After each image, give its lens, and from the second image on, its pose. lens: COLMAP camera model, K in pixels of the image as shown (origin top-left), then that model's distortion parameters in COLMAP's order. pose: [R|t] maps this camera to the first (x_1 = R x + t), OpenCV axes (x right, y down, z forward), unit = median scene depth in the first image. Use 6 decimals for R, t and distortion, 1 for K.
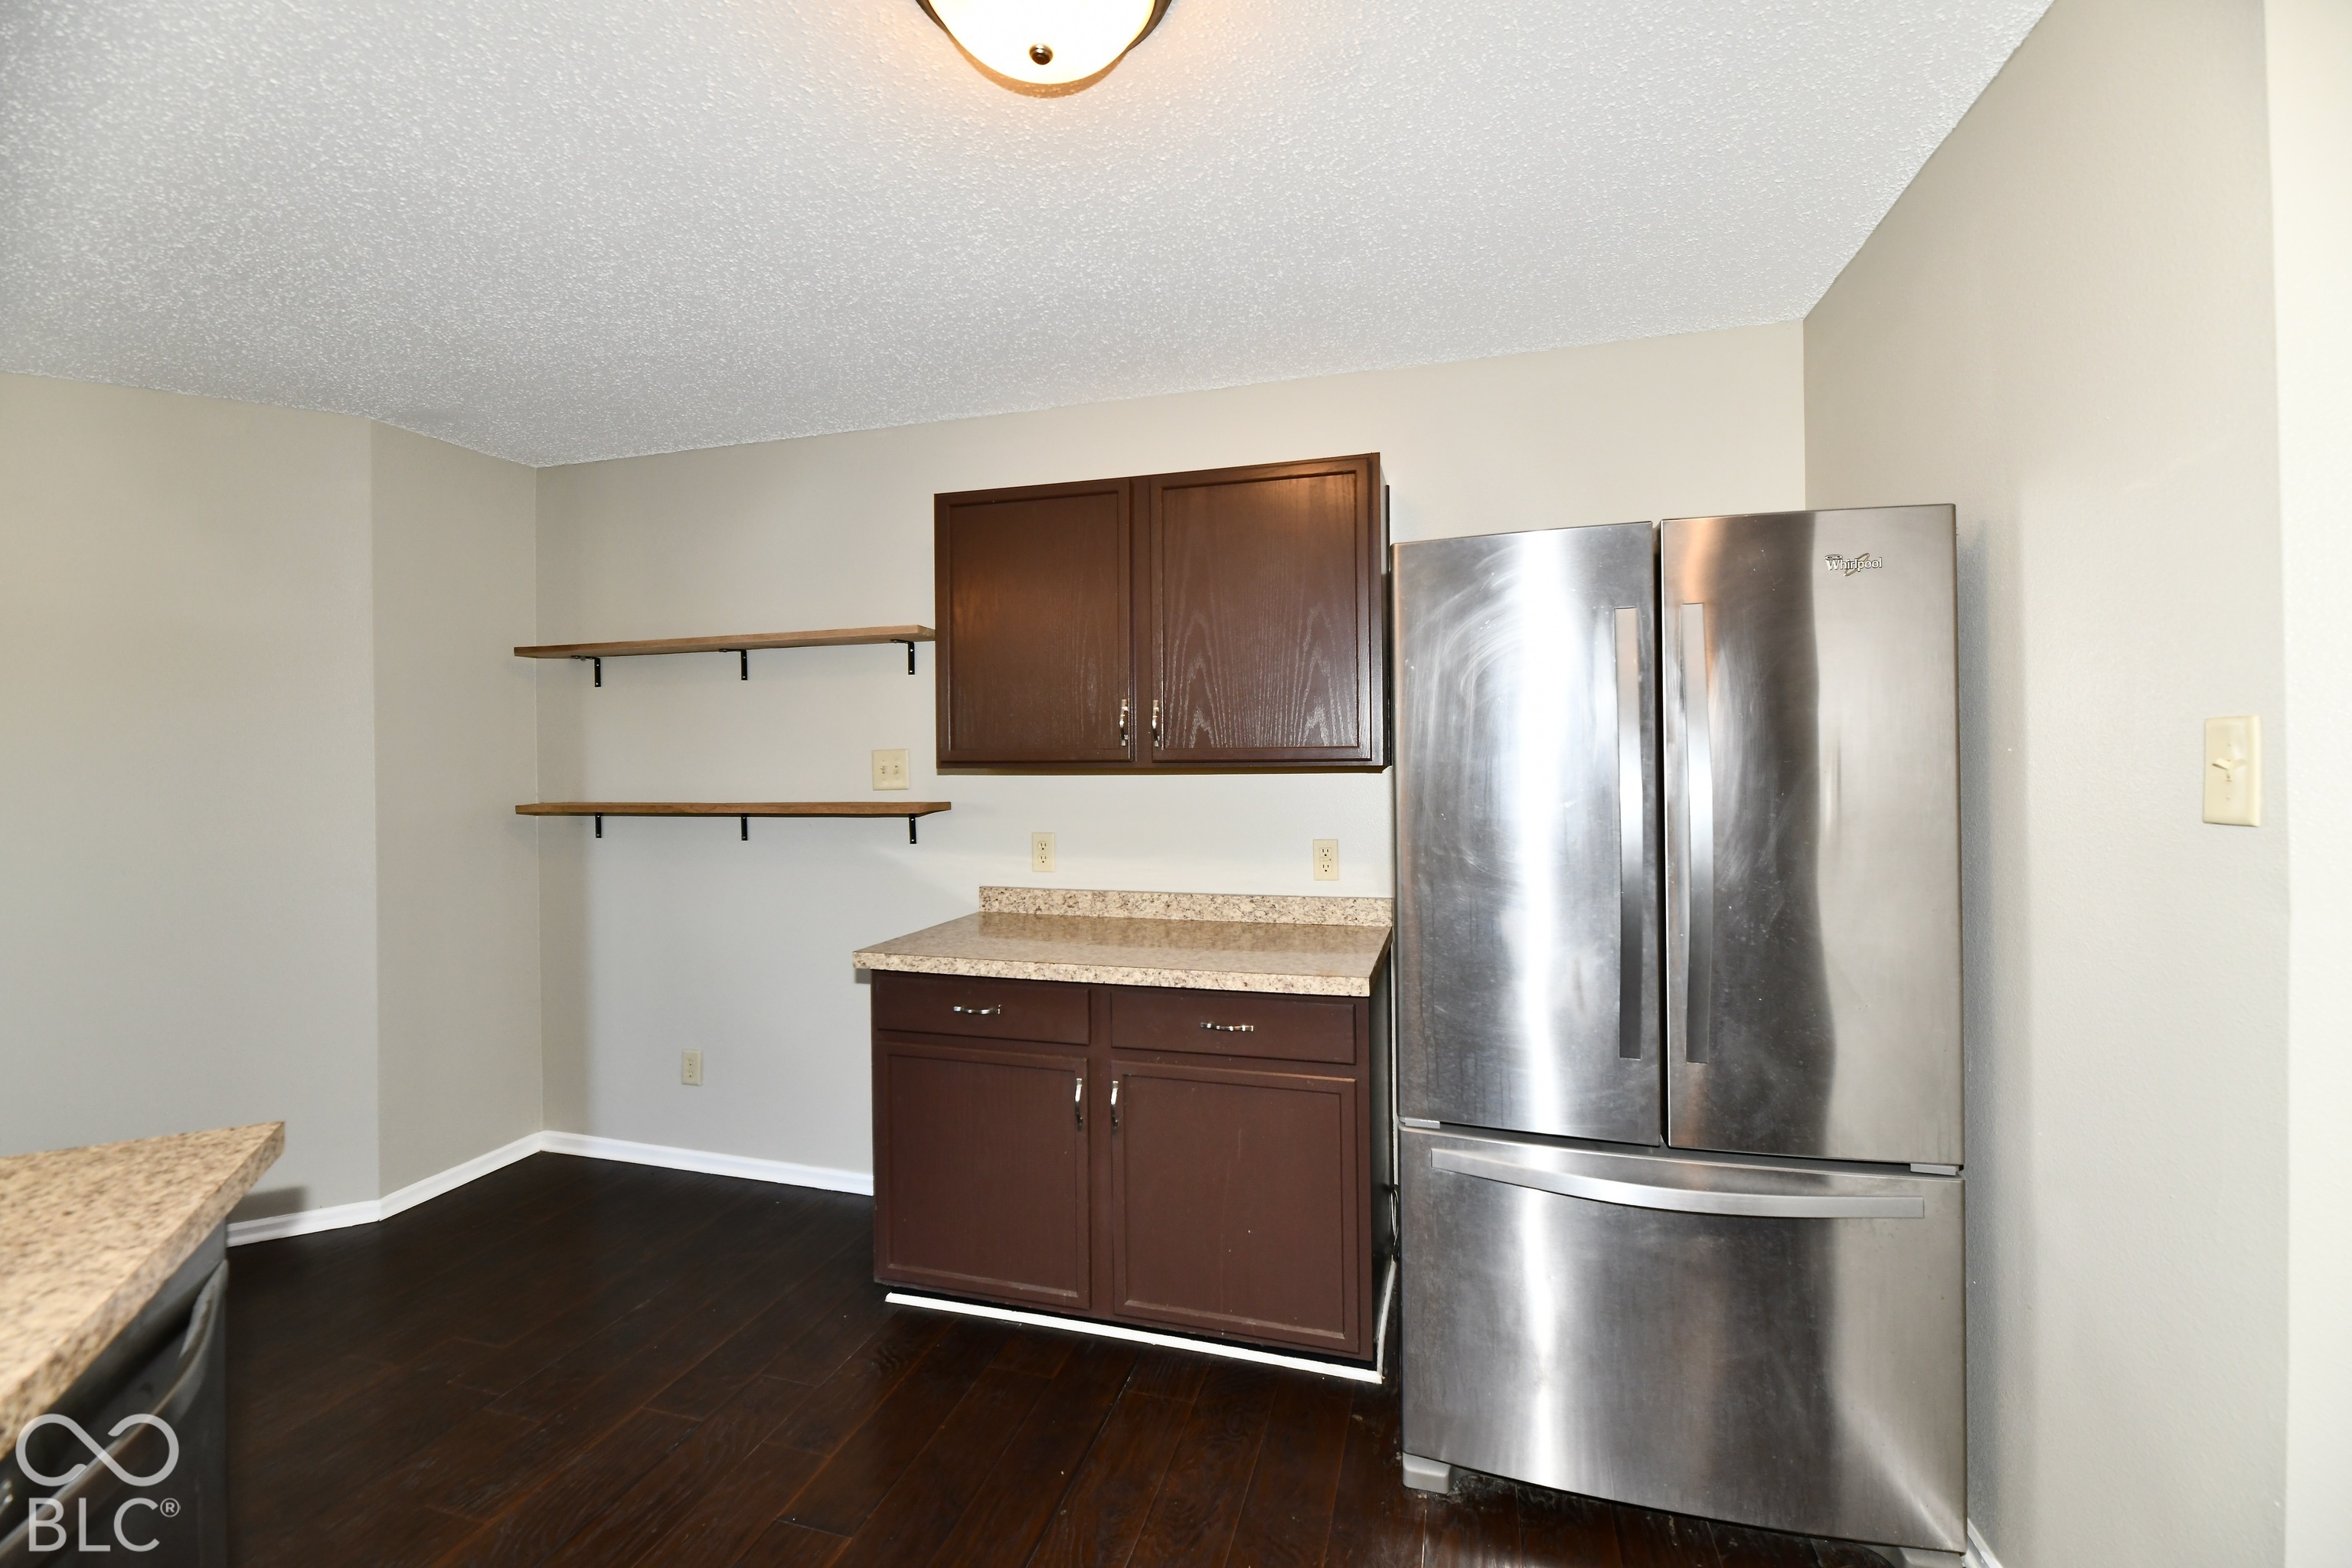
lens RADIAL K [[964.9, 0, 1184.9], [0, 964.9, 757.8], [0, 0, 1]] dist [0.000692, -0.000145]
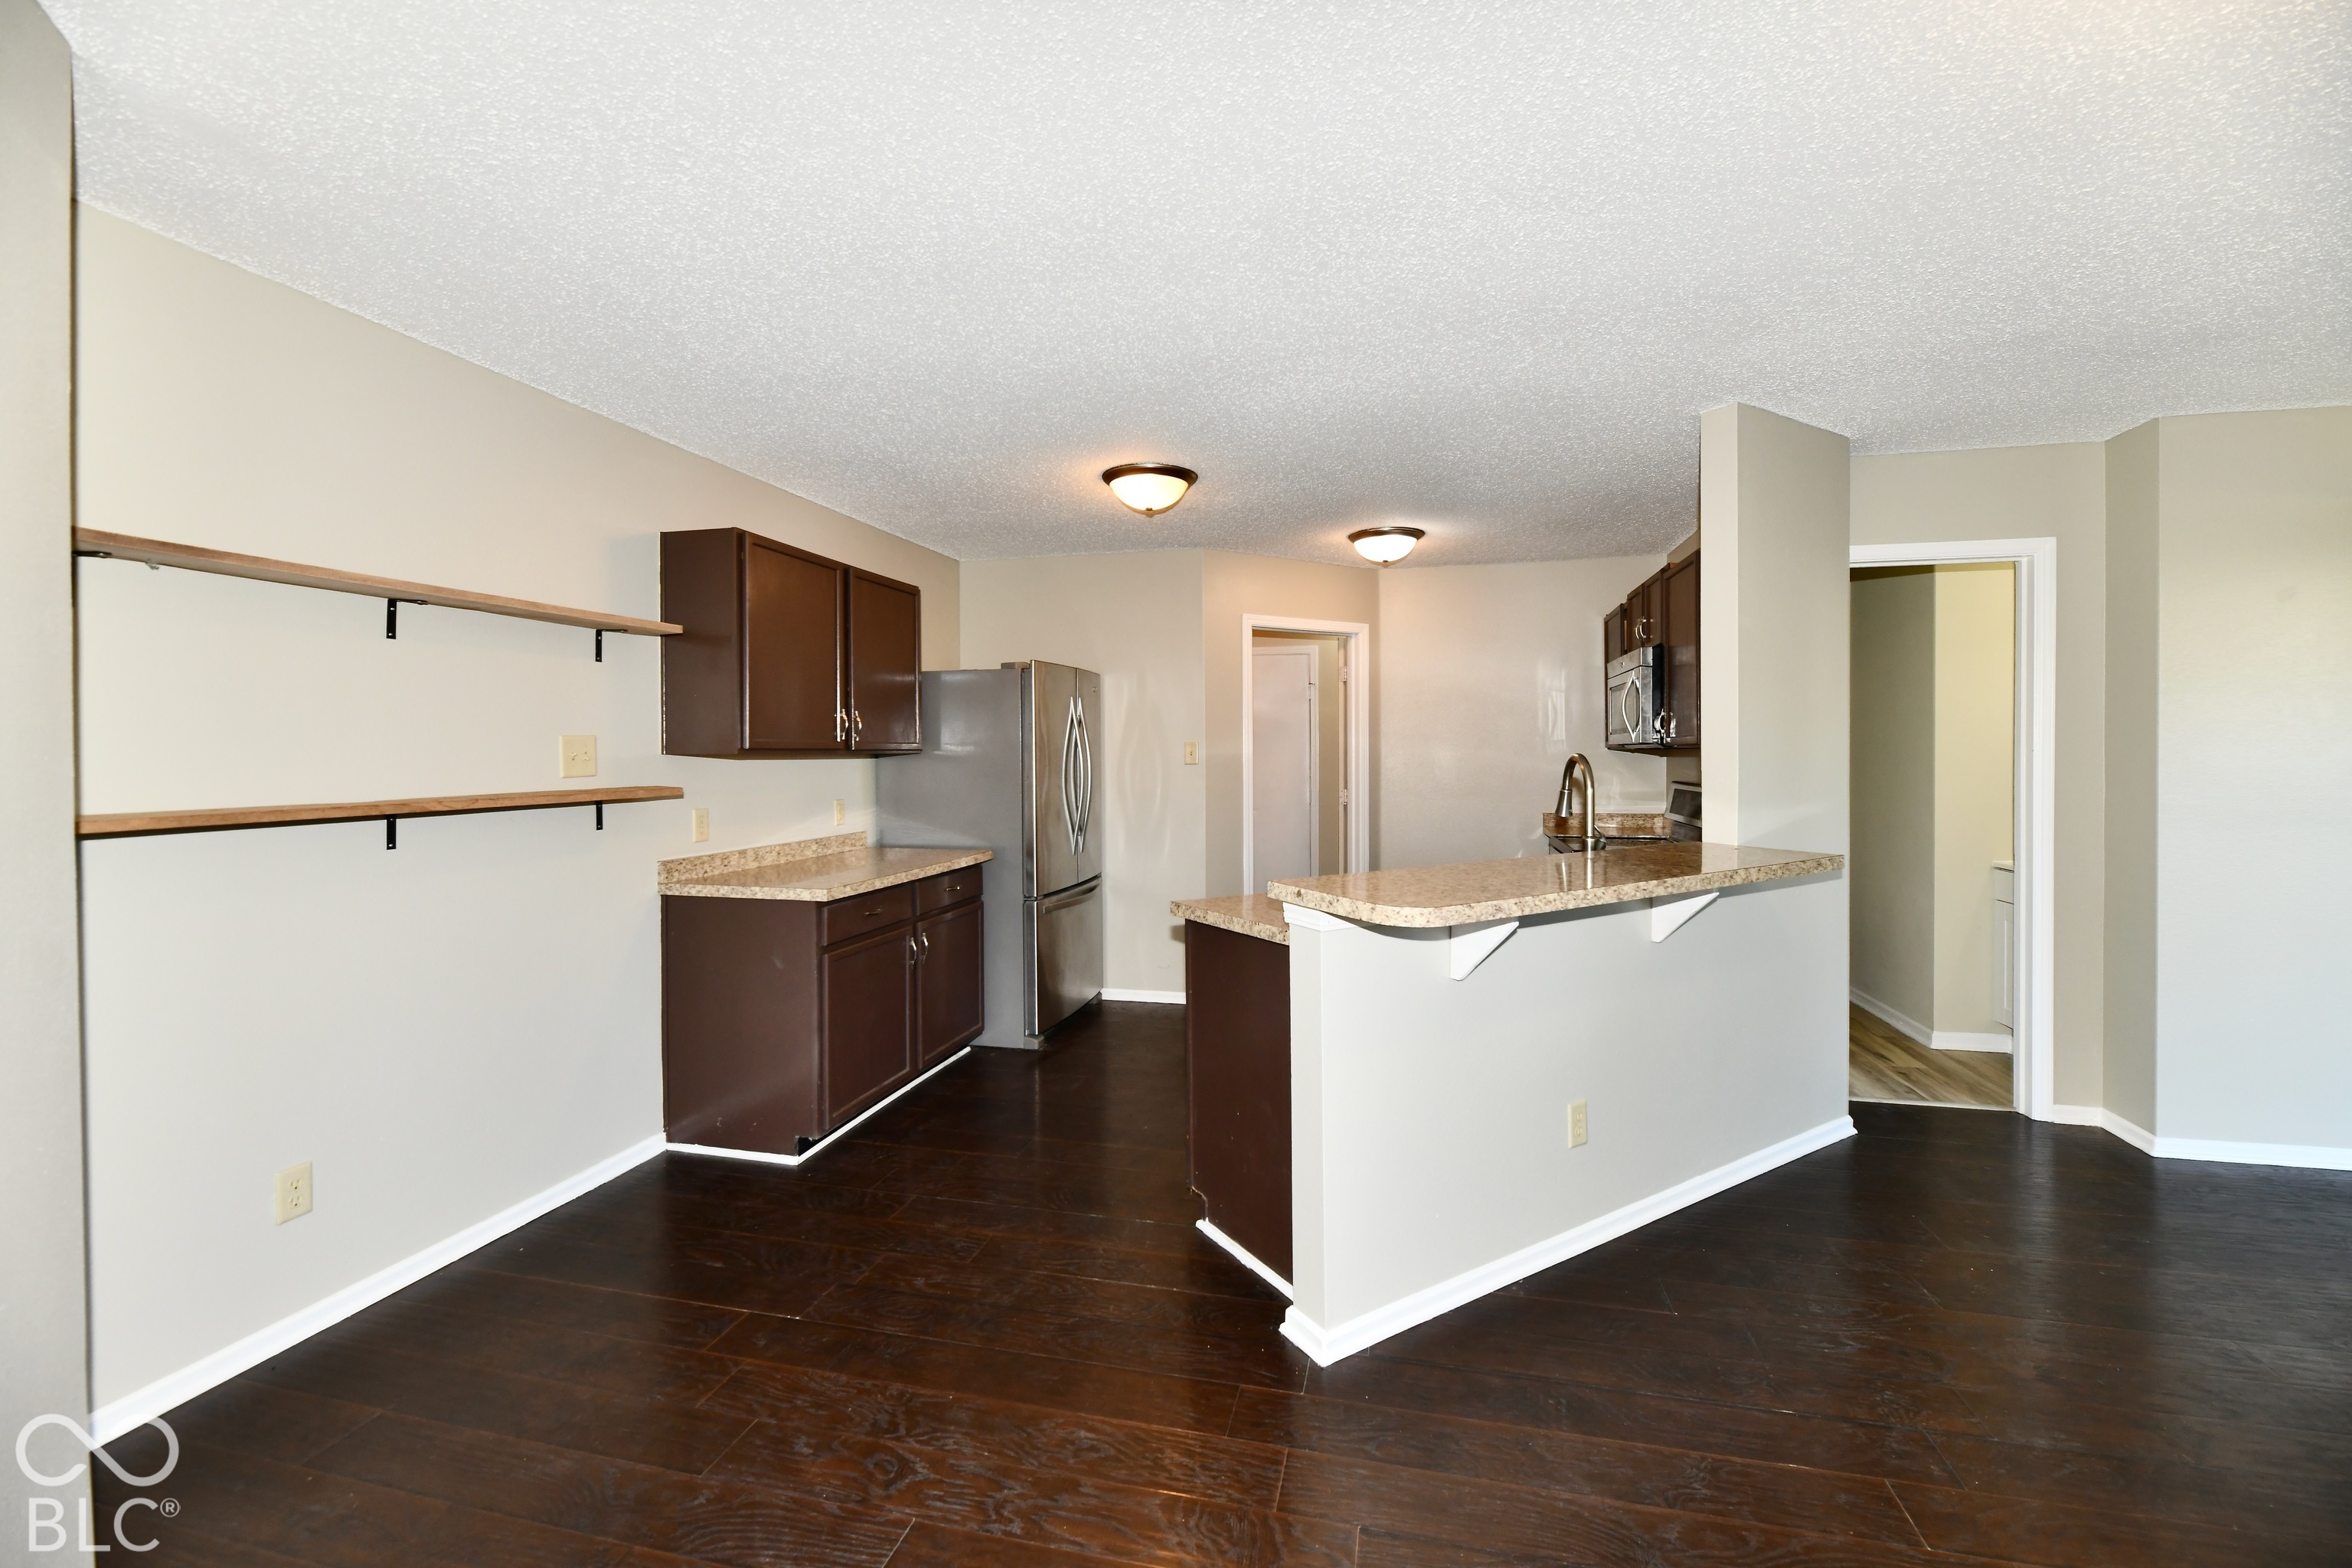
lens RADIAL K [[964.9, 0, 1184.9], [0, 964.9, 757.8], [0, 0, 1]] dist [0.000692, -0.000145]
pose [[-0.024118, 0.000946, 0.999709, -1.409611], [0.004806, 0.999988, -0.000831, 0.018503], [-0.999698, 0.004784, -0.024123, 0.445145]]
